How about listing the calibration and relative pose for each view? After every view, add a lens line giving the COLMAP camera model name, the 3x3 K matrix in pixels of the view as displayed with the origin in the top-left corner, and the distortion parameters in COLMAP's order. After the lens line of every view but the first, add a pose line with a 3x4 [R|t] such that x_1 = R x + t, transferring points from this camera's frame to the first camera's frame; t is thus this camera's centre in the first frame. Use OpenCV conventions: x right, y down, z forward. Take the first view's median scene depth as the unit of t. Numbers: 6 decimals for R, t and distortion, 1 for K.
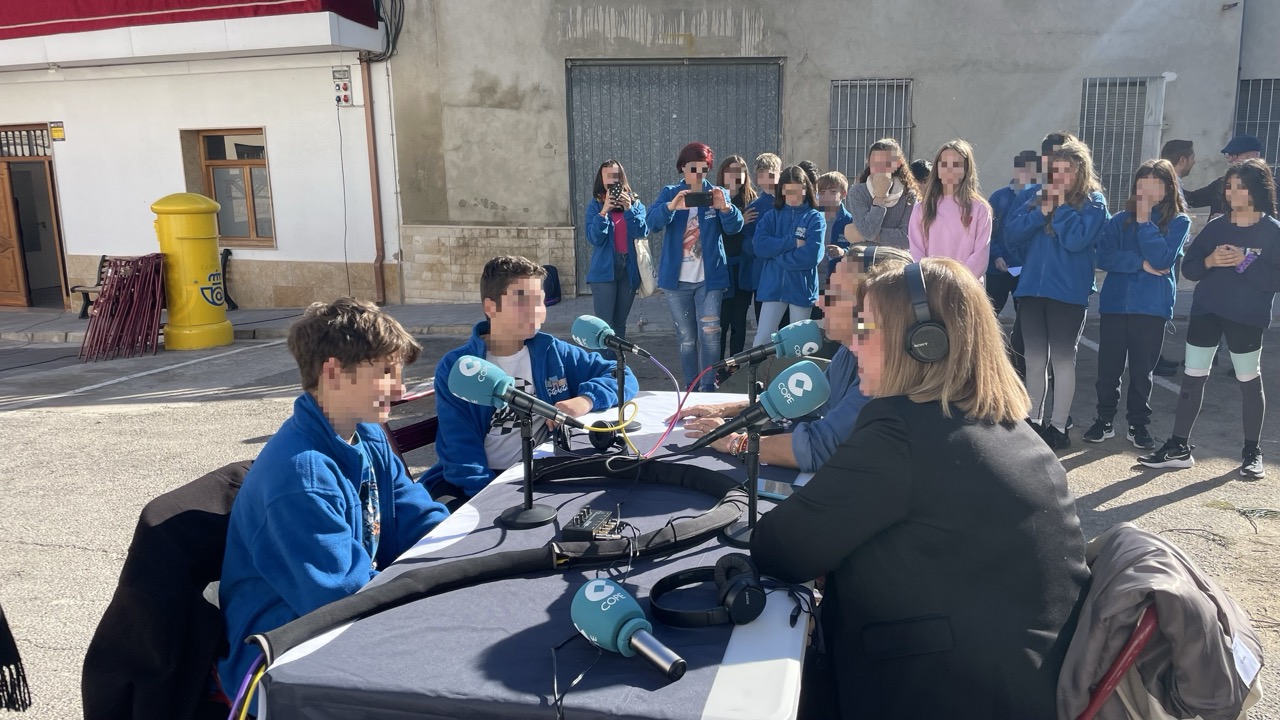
lens RADIAL K [[982.1, 0, 642.5], [0, 982.1, 364.1], [0, 0, 1]] dist [0.074989, -0.088582]
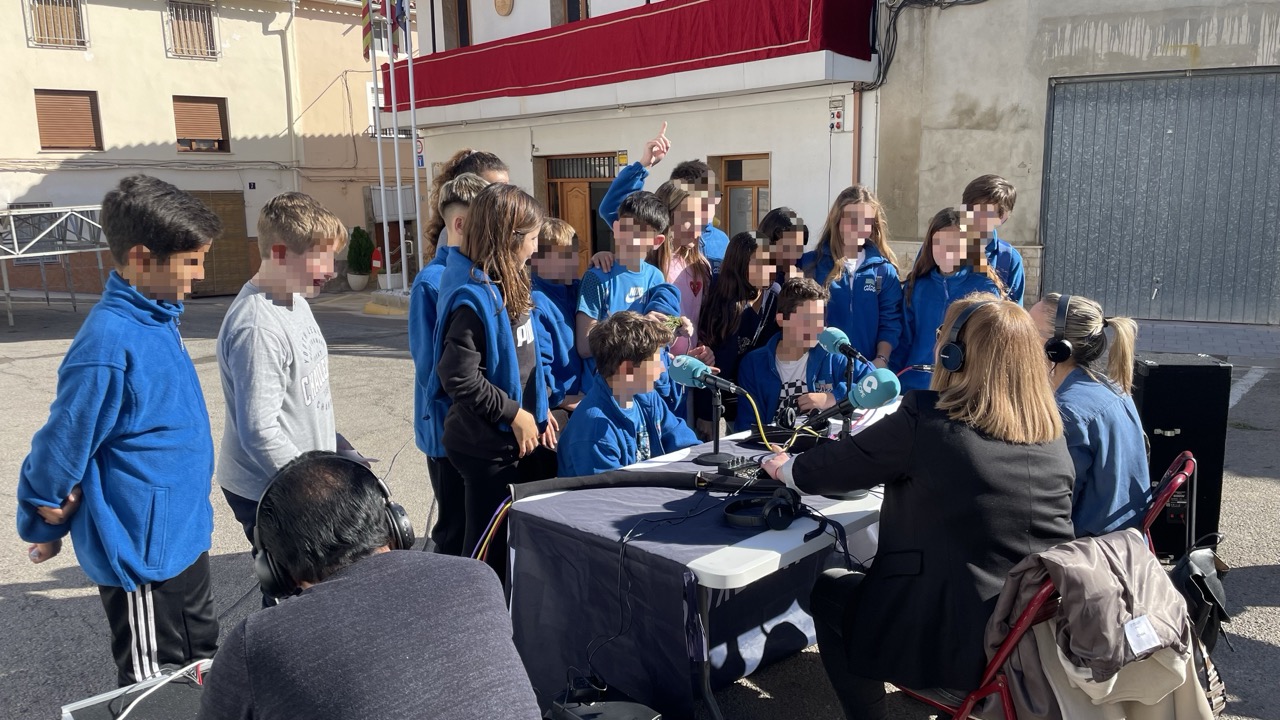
lens RADIAL K [[982.1, 0, 637.3], [0, 982.1, 368.8], [0, 0, 1]] dist [0.074989, -0.088582]
pose [[0.855788, 0.096965, -0.508159, 0.103160], [-0.098684, 0.994838, 0.023637, -0.000363], [0.507827, 0.029919, 0.860939, -0.063385]]
